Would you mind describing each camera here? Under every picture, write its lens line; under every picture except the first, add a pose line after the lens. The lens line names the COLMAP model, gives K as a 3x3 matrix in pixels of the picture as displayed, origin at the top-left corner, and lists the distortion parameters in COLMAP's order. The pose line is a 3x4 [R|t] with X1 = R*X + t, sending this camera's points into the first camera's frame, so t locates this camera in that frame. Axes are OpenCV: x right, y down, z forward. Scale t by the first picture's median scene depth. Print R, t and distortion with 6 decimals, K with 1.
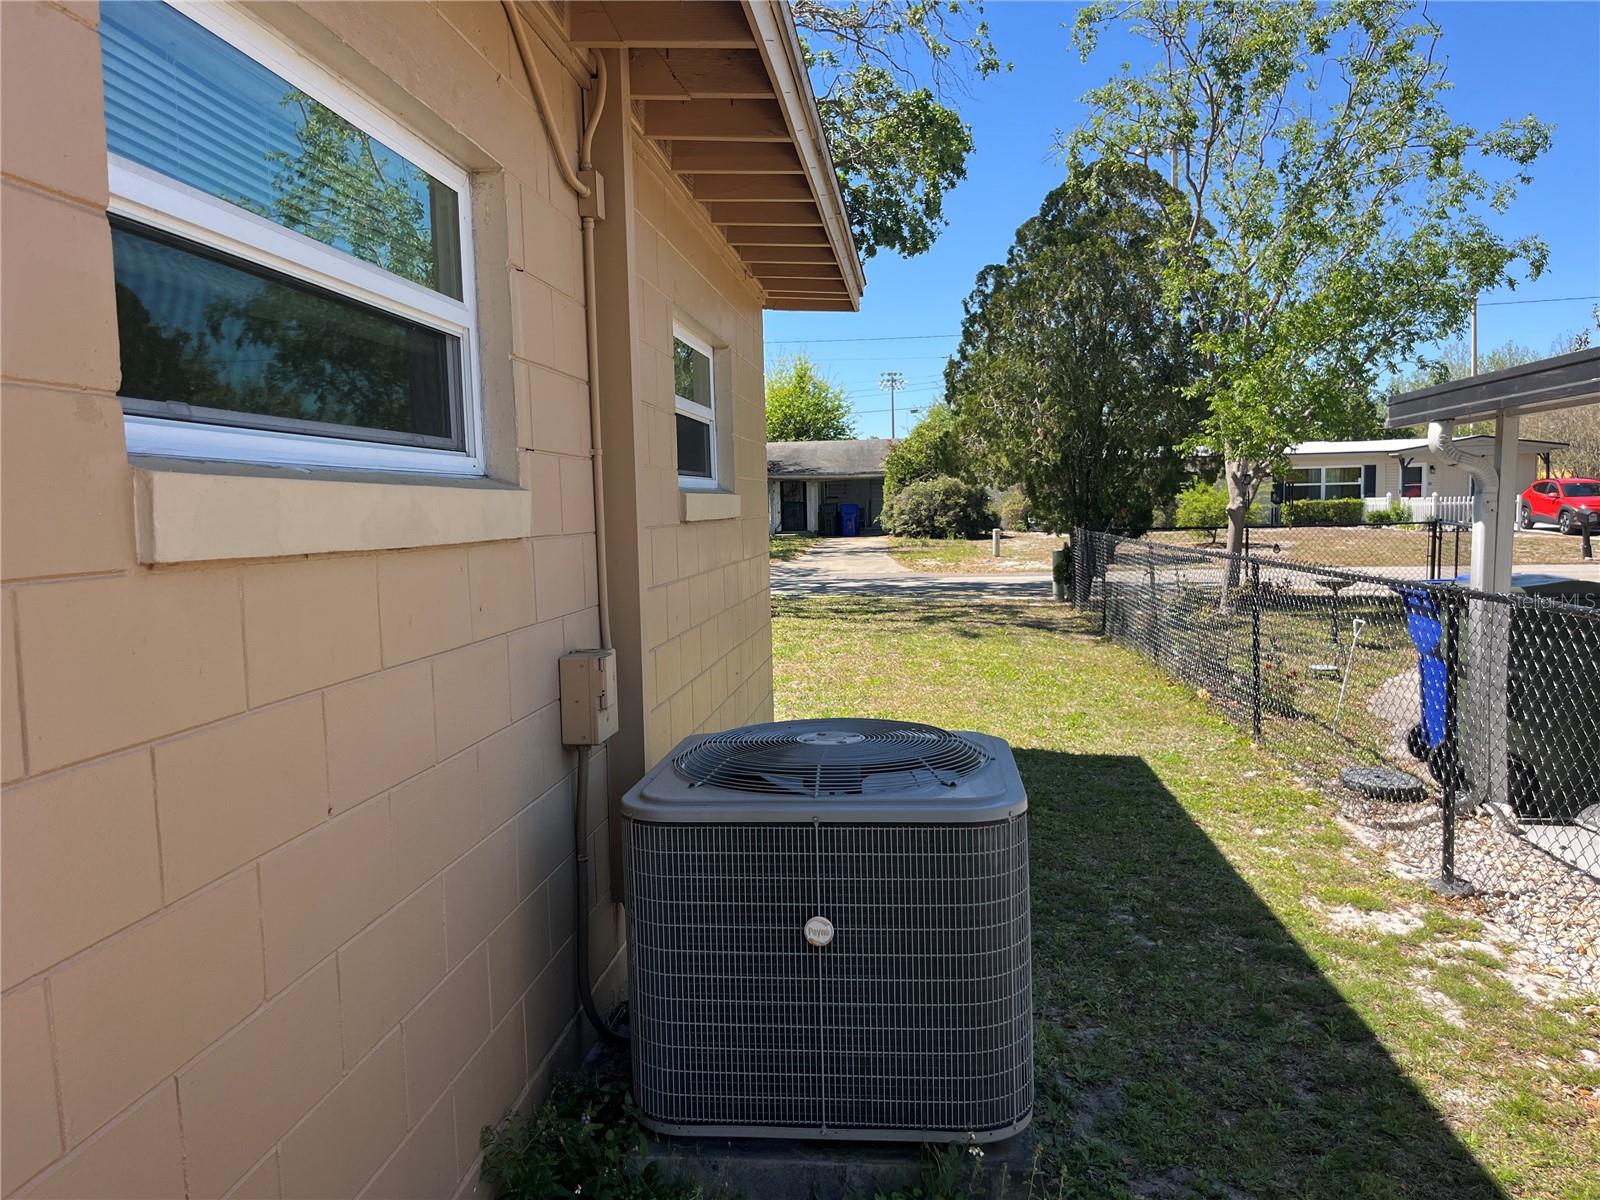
lens RADIAL K [[1206.4, 0, 801.0], [0, 1206.4, 603.2], [0, 0, 1]] dist [0.001134, 0.000191]
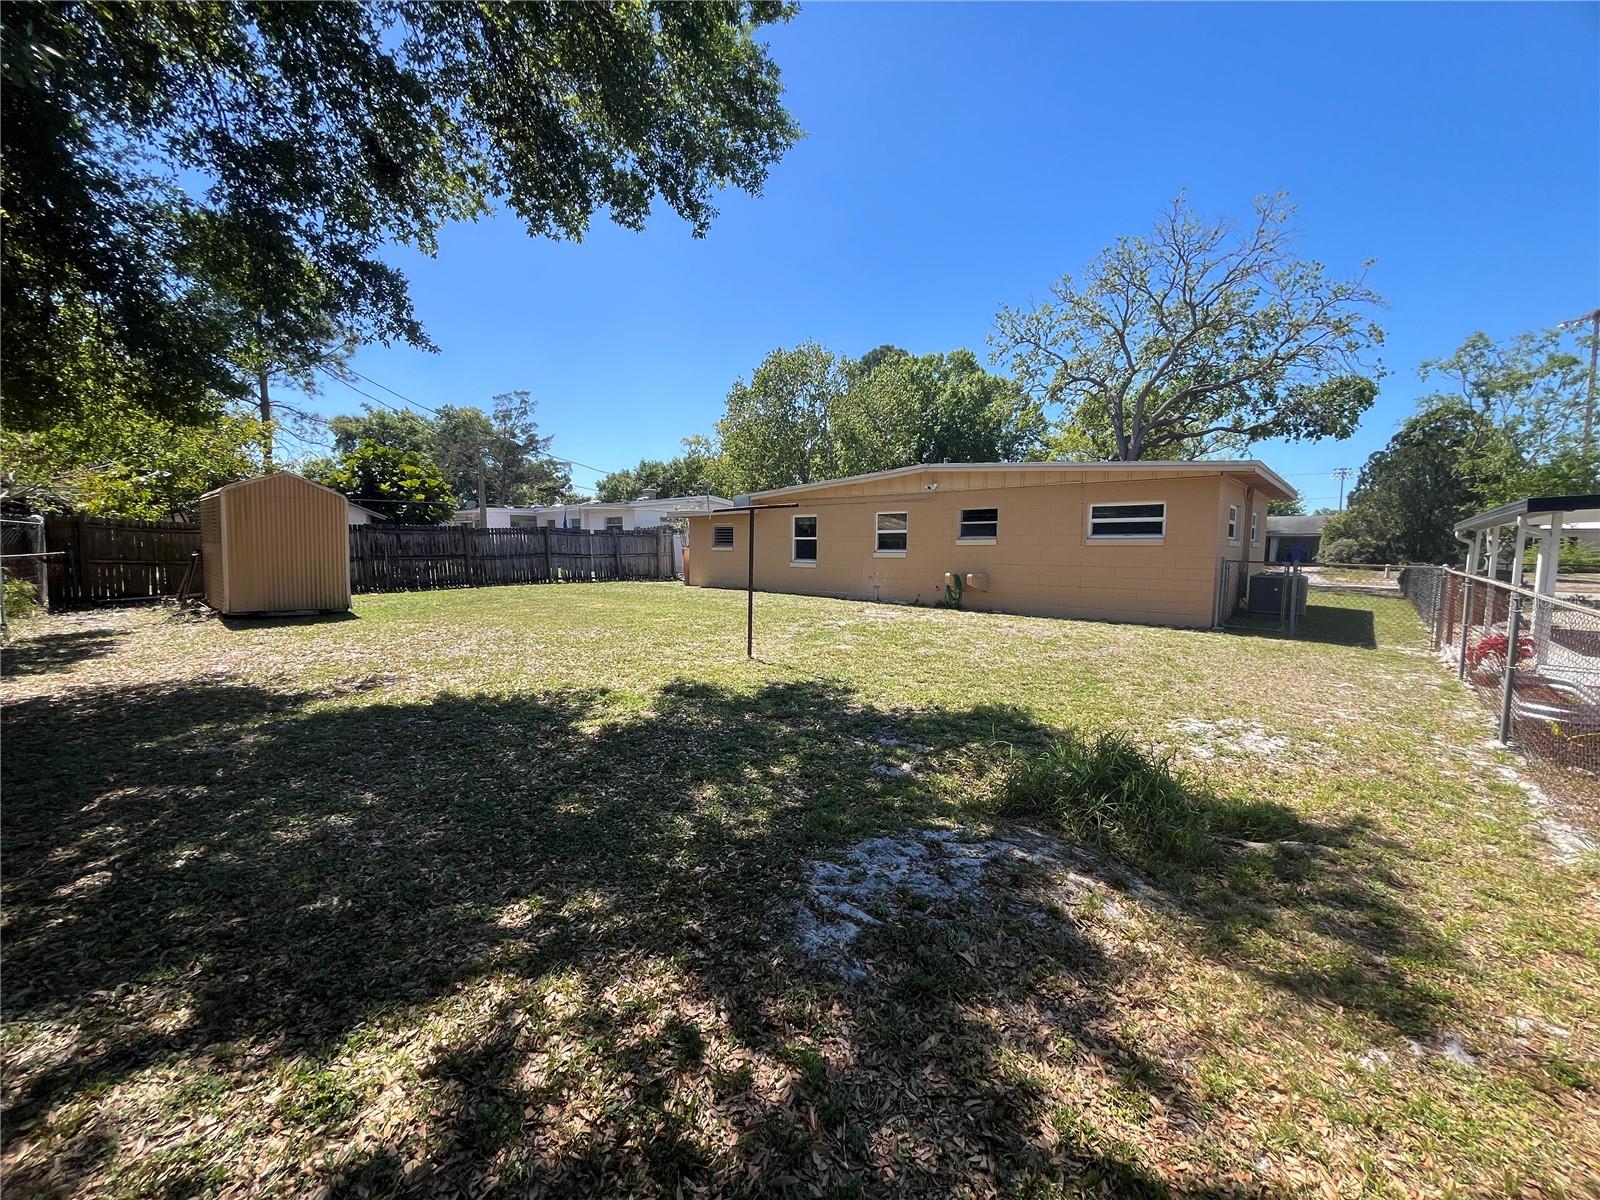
lens RADIAL K [[640.9, 0, 801.4], [0, 640.9, 599.4], [0, 0, 1]] dist [0.000228, -0.000063]
pose [[0.812973, 0.076901, -0.577201, -0.013985], [-0.074926, 0.996816, 0.027276, 0.055257], [0.577461, 0.021073, 0.816146, -0.573168]]
